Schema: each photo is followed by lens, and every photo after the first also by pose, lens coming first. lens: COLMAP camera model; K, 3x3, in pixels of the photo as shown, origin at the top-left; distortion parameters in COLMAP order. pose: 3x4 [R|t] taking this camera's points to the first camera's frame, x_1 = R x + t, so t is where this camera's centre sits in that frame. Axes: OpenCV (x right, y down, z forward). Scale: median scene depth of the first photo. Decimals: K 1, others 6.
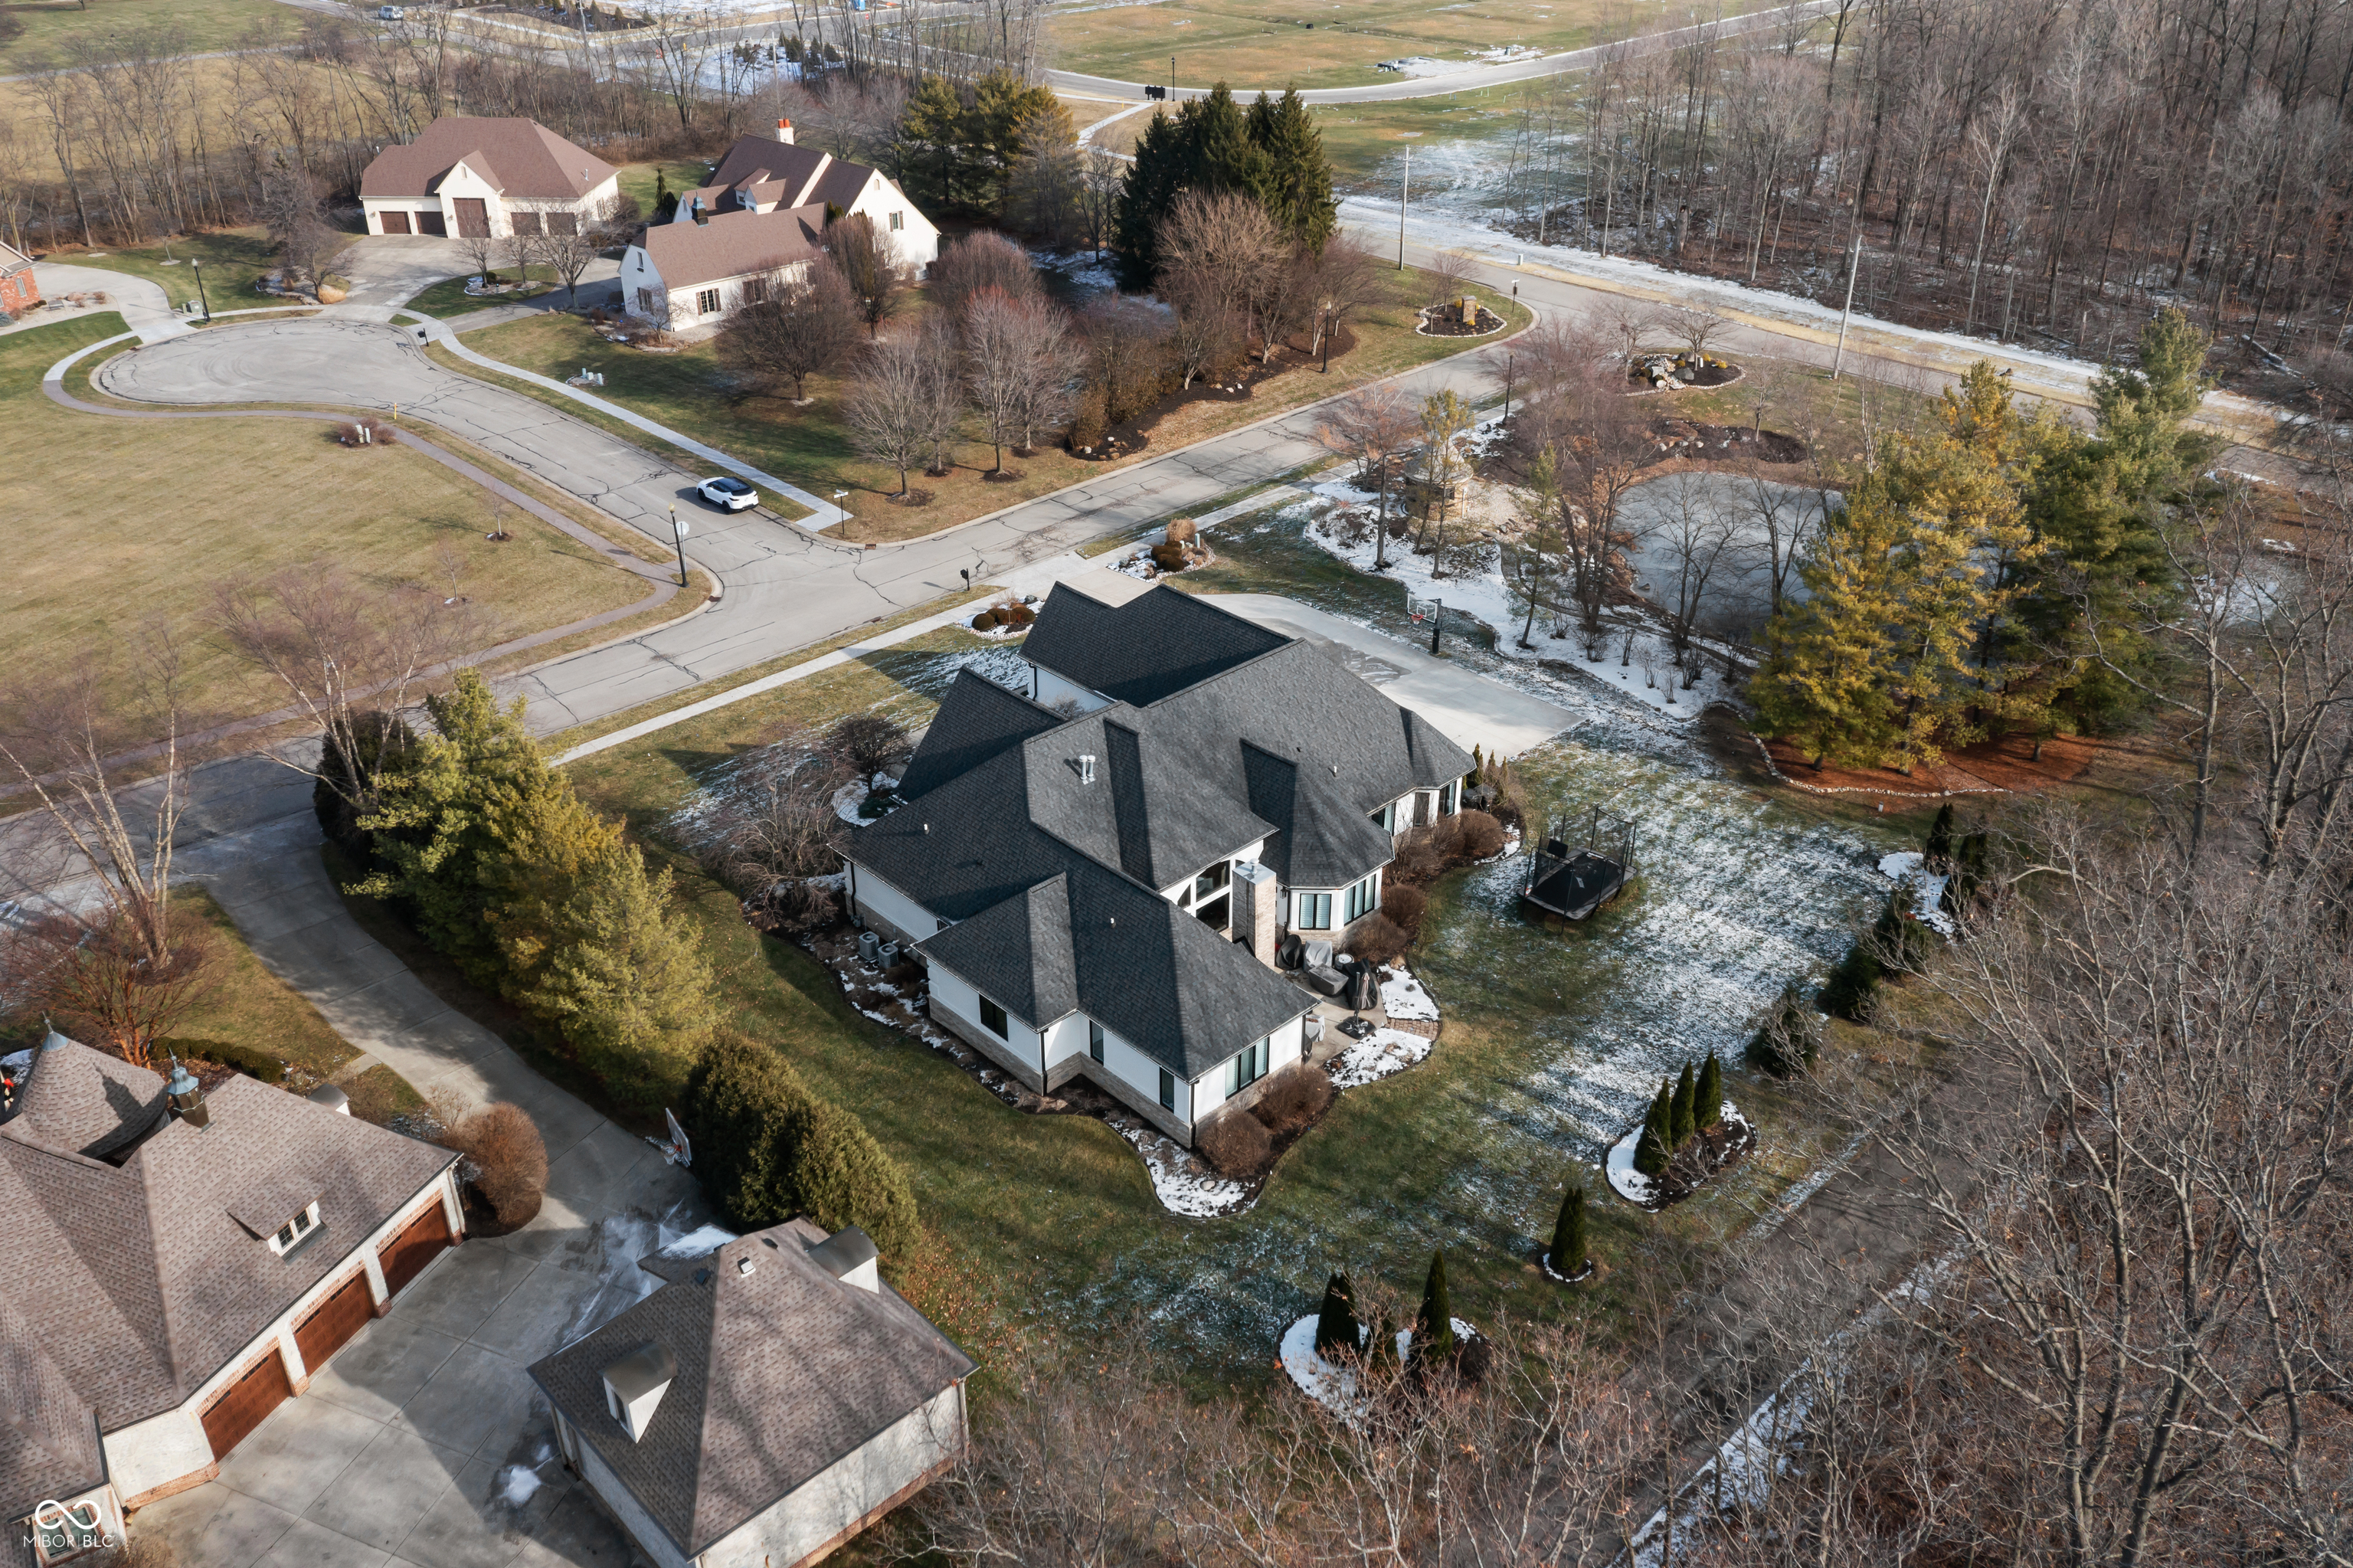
lens RADIAL K [[1858.2, 0, 1184.9], [0, 1858.2, 776.0], [0, 0, 1]] dist [-0.018028, 0.012176]
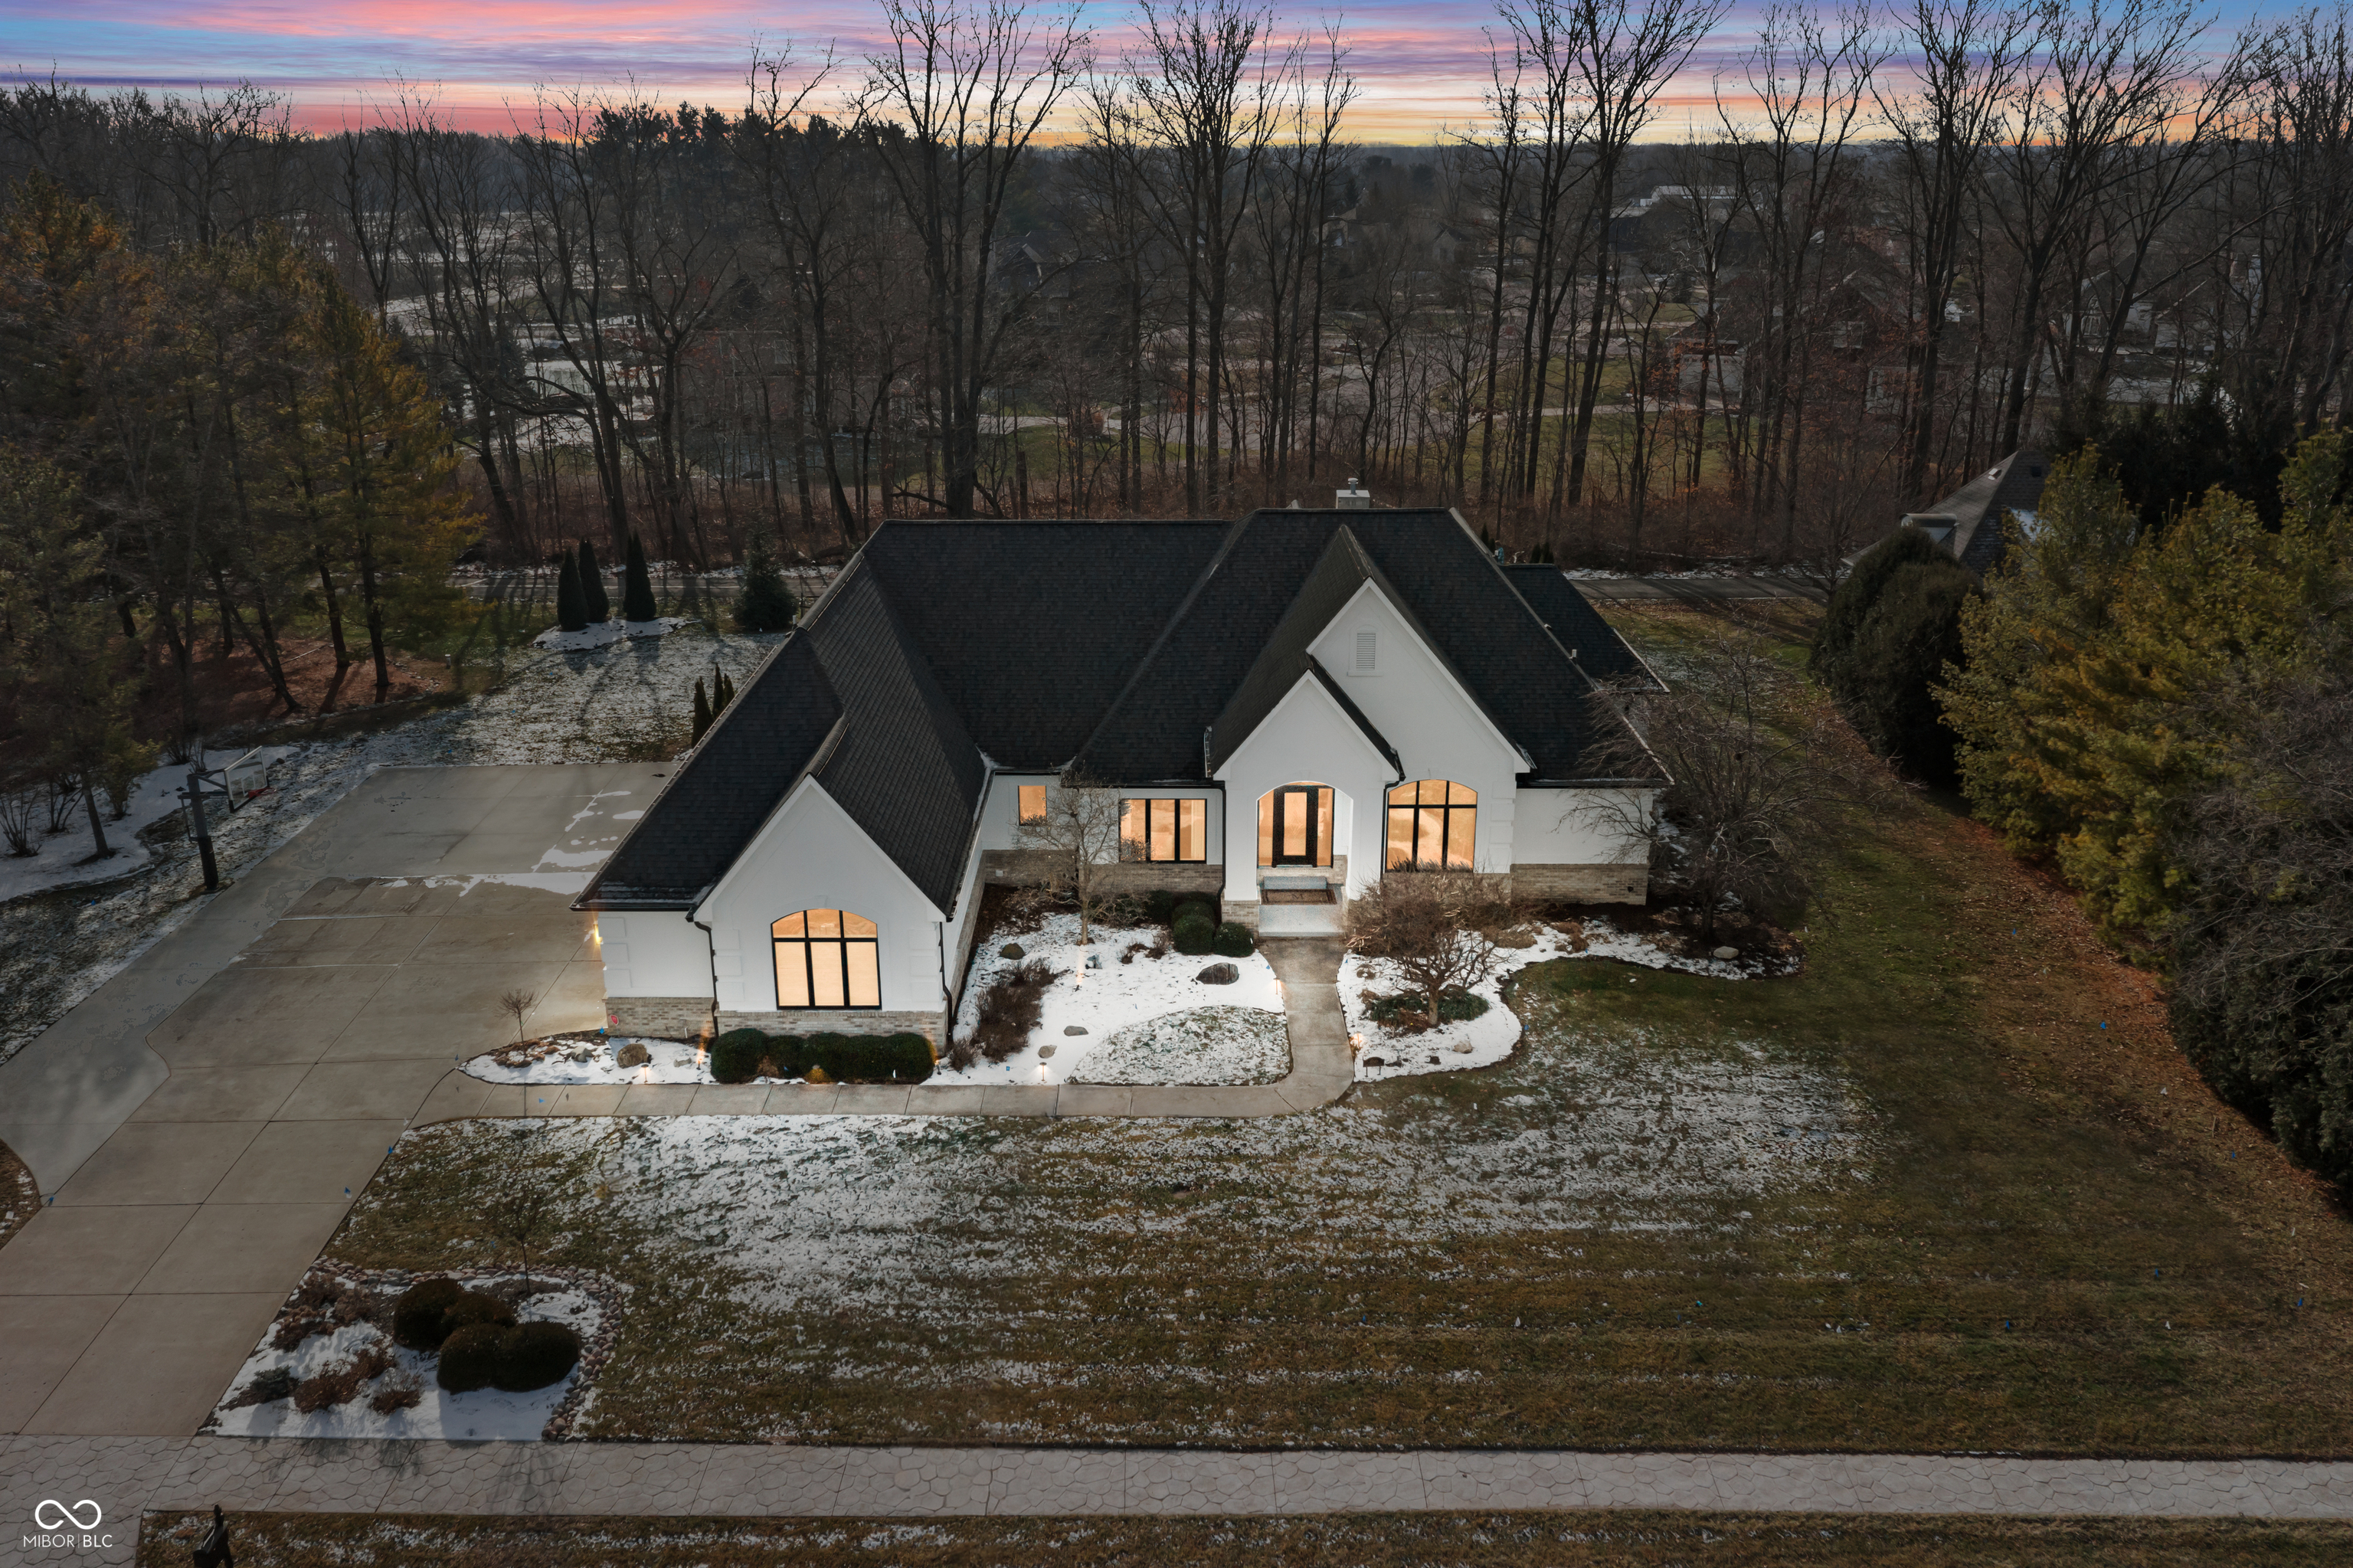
lens RADIAL K [[1858.2, 0, 1174.1], [0, 1858.2, 782.2], [0, 0, 1]] dist [-0.018028, 0.012176]
pose [[-0.714590, -0.230091, 0.660621, -0.430133], [0.344104, 0.706594, 0.618319, -0.356673], [-0.609060, 0.669166, -0.425749, 1.227673]]
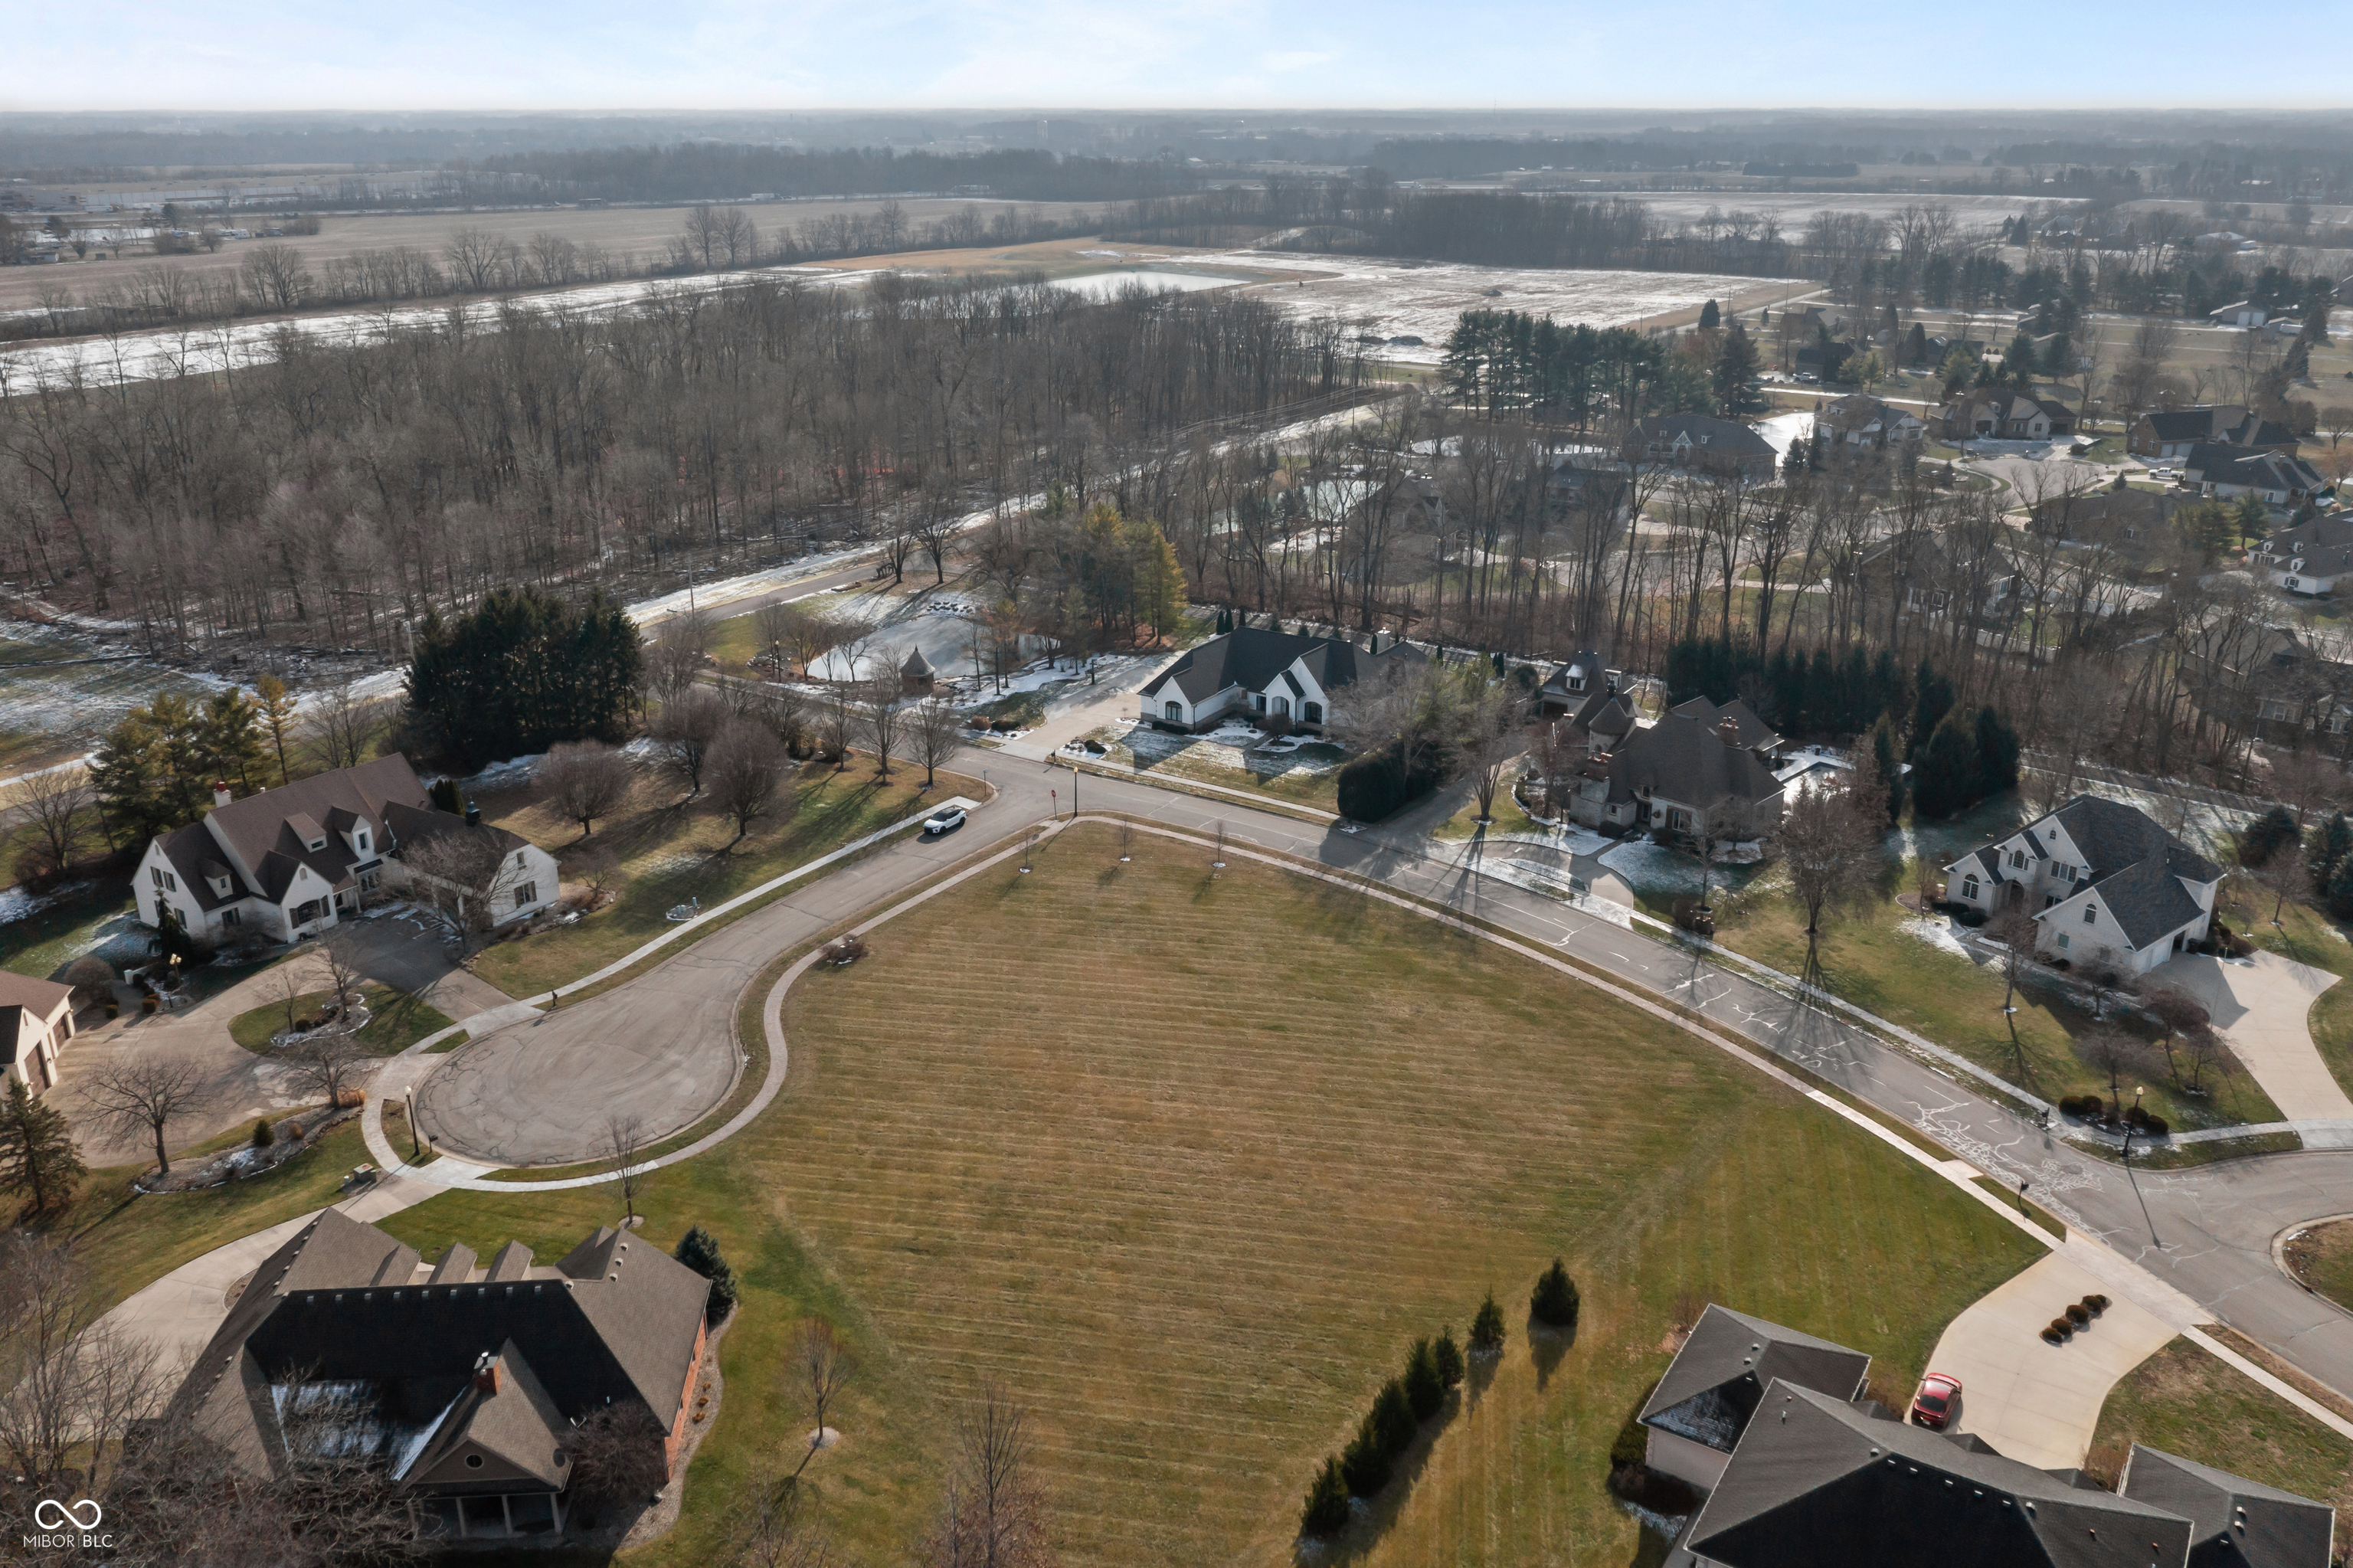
lens RADIAL K [[1858.2, 0, 1155.4], [0, 1858.2, 785.4], [0, 0, 1]] dist [-0.018028, 0.012176]
pose [[-0.212272, -0.339687, 0.916272, -2.396570], [0.485797, 0.776888, 0.400558, -1.006376], [-0.847905, 0.530149, 0.000107, 1.187054]]
